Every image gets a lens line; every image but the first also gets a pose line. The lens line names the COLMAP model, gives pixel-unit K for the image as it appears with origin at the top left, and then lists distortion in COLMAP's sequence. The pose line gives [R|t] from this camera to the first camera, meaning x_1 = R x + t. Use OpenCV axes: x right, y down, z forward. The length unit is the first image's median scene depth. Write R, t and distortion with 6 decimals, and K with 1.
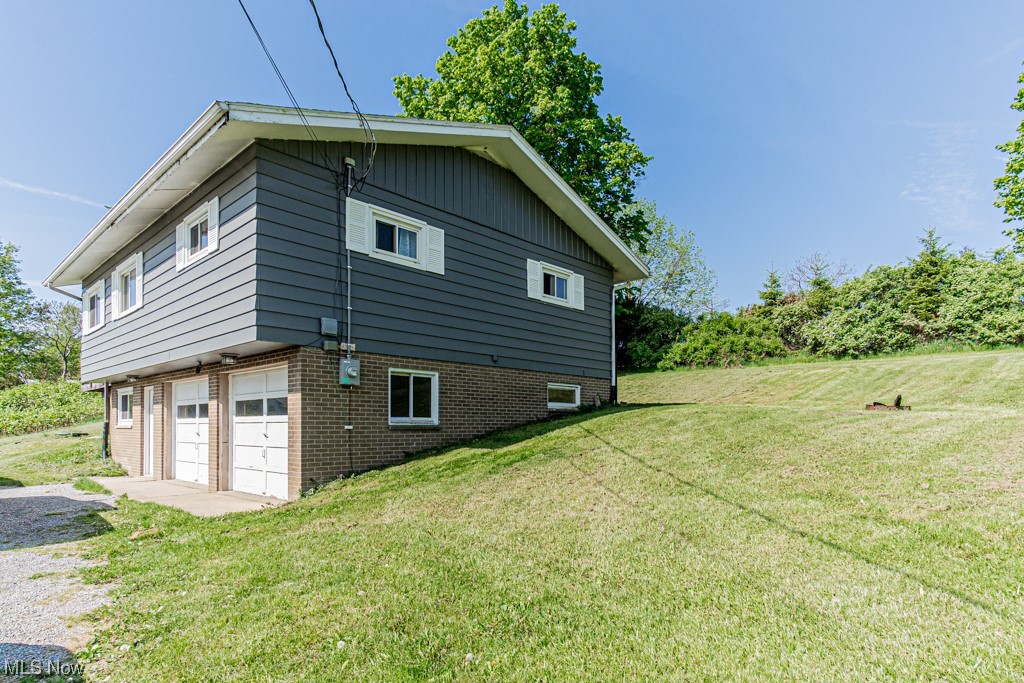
lens RADIAL K [[559.8, 0, 506.9], [0, 559.8, 370.3], [0, 0, 1]] dist [-0.001656, 0.000315]
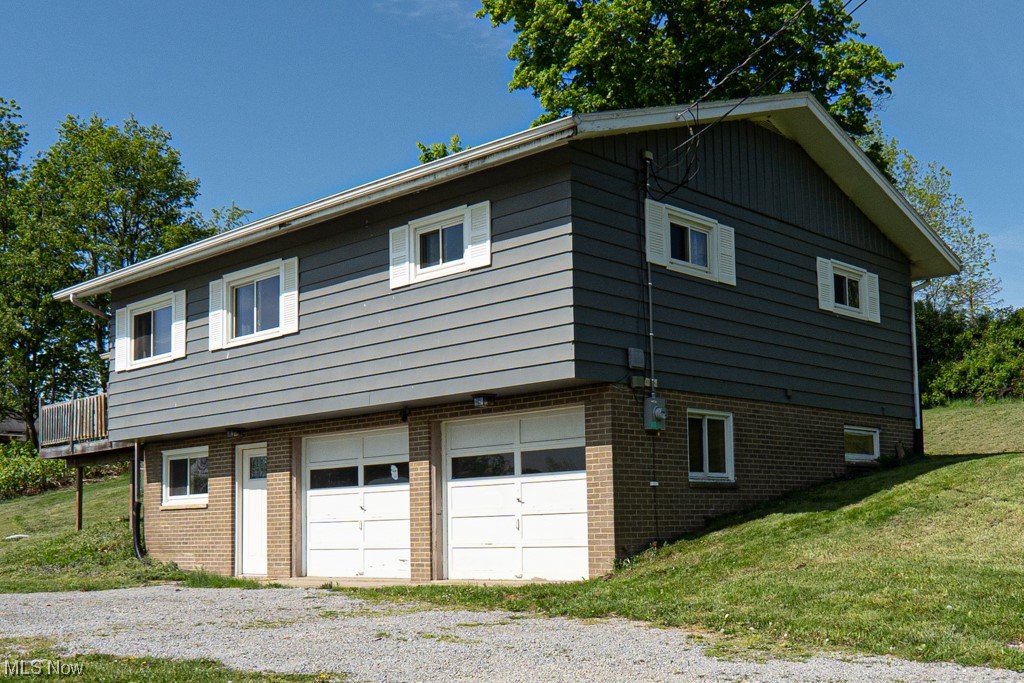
lens RADIAL K [[1165.2, 0, 512.0], [0, 1165.2, 341.5], [0, 0, 1]] dist [-0.067773, -0.004013]
pose [[0.999722, -0.021173, 0.010352, -0.437431], [0.021811, 0.997580, -0.066016, 0.004097], [-0.008929, 0.066223, 0.997765, -0.582666]]
